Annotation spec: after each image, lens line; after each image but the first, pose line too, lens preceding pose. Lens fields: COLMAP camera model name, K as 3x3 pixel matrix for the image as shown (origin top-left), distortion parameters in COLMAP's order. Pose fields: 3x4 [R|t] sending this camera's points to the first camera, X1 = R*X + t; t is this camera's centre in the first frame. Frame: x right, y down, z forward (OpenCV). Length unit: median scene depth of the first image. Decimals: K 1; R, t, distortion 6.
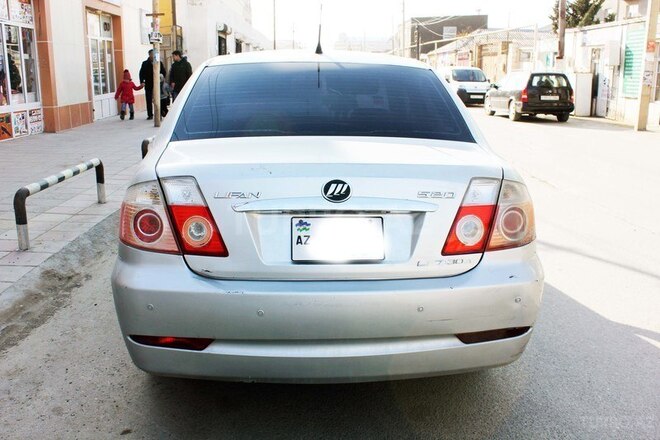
lens RADIAL K [[637.3, 0, 335.8], [0, 637.3, 222.4], [0, 0, 1]] dist [-0.049054, 0.000000]
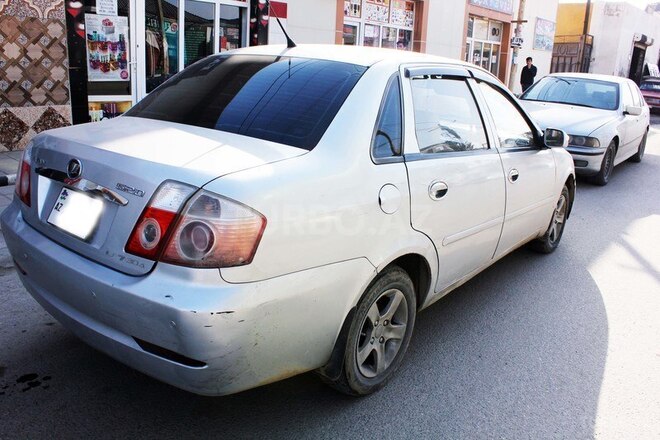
lens RADIAL K [[564.8, 0, 330.9], [0, 564.8, 213.3], [0, 0, 1]] dist [-0.138885, 0.097522]
pose [[0.727167, 0.215167, -0.651867, 0.182199], [-0.206951, 0.974139, 0.090685, -0.028665], [0.654522, 0.068962, 0.752891, 0.108634]]
